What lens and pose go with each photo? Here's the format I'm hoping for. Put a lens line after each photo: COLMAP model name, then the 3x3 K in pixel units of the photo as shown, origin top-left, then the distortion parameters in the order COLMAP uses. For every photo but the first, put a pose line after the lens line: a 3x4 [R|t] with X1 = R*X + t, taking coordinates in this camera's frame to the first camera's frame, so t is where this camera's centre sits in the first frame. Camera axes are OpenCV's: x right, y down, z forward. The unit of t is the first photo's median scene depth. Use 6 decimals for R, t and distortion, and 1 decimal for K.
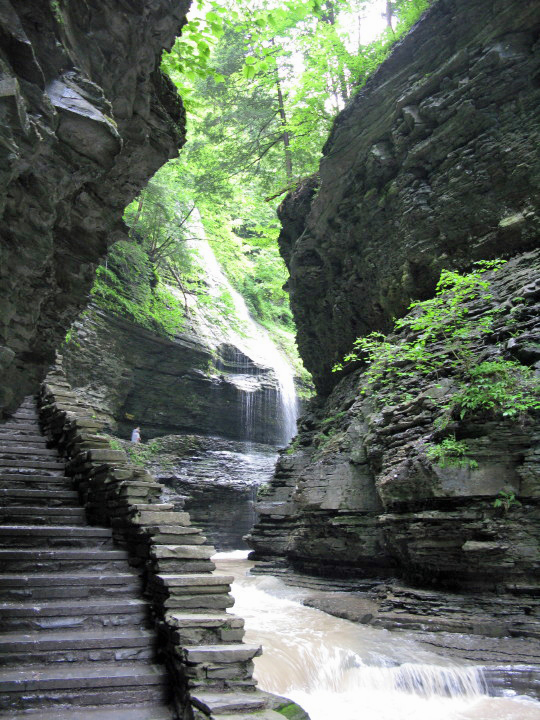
lens RADIAL K [[728.8, 0, 270.0], [0, 728.8, 360.0], [0, 0, 1]] dist [-0.196953, 0.256919]
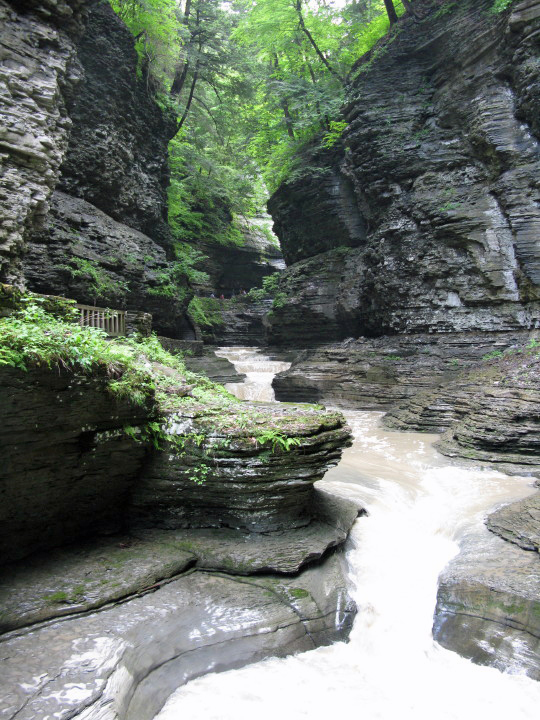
lens RADIAL K [[728.8, 0, 270.0], [0, 728.8, 360.0], [0, 0, 1]] dist [-0.196953, 0.256919]
pose [[0.981953, -0.013455, -0.188644, 0.723021], [0.059051, 0.969411, 0.238235, -0.446958], [0.179668, -0.245075, 0.952711, -2.247398]]
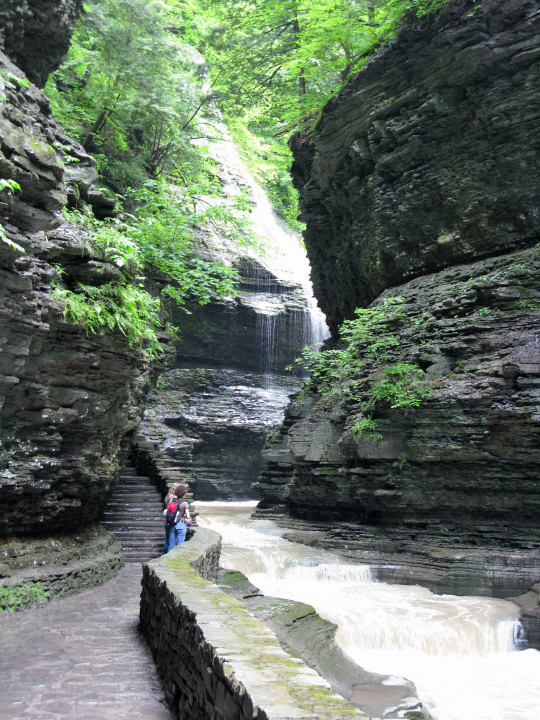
lens RADIAL K [[1199.3, 0, 270.0], [0, 1199.3, 360.0], [0, 0, 1]] dist [-0.012816, 0.082311]
pose [[0.998060, 0.009991, -0.061450, 0.133229], [-0.001651, 0.990938, 0.134308, -0.215870], [0.062235, -0.133946, 0.989032, -0.900221]]
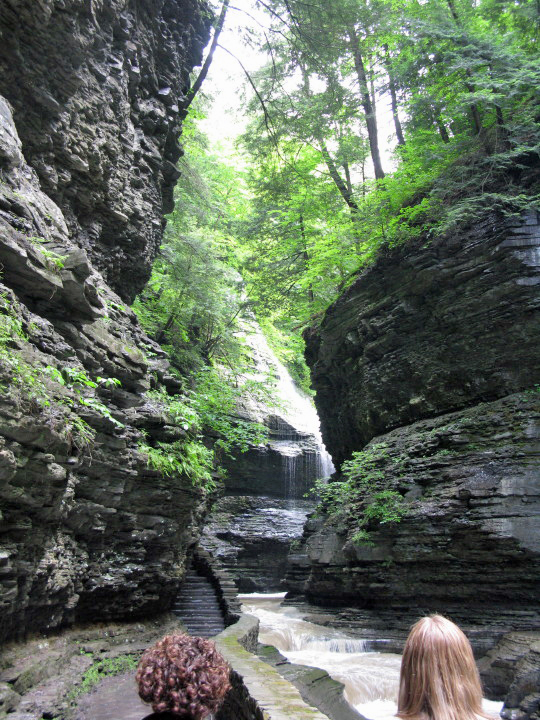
lens RADIAL K [[867.6, 0, 270.0], [0, 867.6, 360.0], [0, 0, 1]] dist [-0.157094, 0.294447]
pose [[0.996194, -0.019436, -0.084973, 0.135165], [0.018445, 0.999753, -0.012435, -0.223610], [0.085193, 0.010820, 0.996306, -0.922550]]
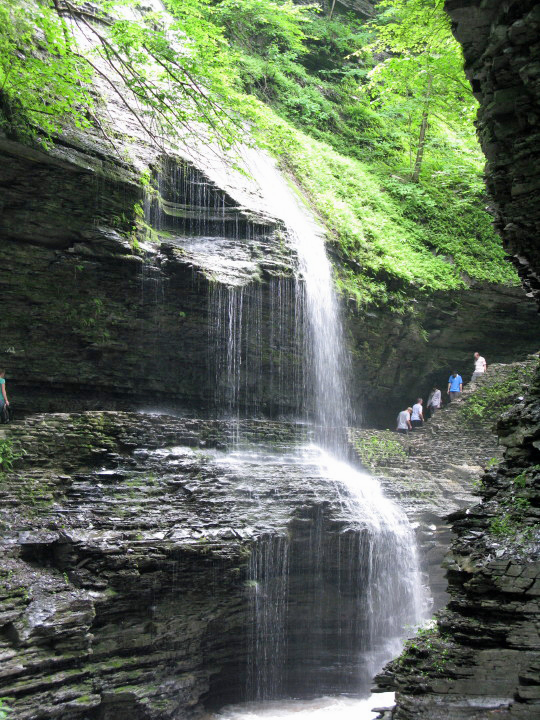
lens RADIAL K [[1398.3, 0, 270.0], [0, 1398.3, 360.0], [0, 0, 1]] dist [-0.007399, 0.119039]
pose [[0.992467, 0.003426, 0.122461, -0.232374], [-0.020702, 0.989923, 0.140085, -0.048950], [-0.120747, -0.141565, 0.982537, 0.643792]]
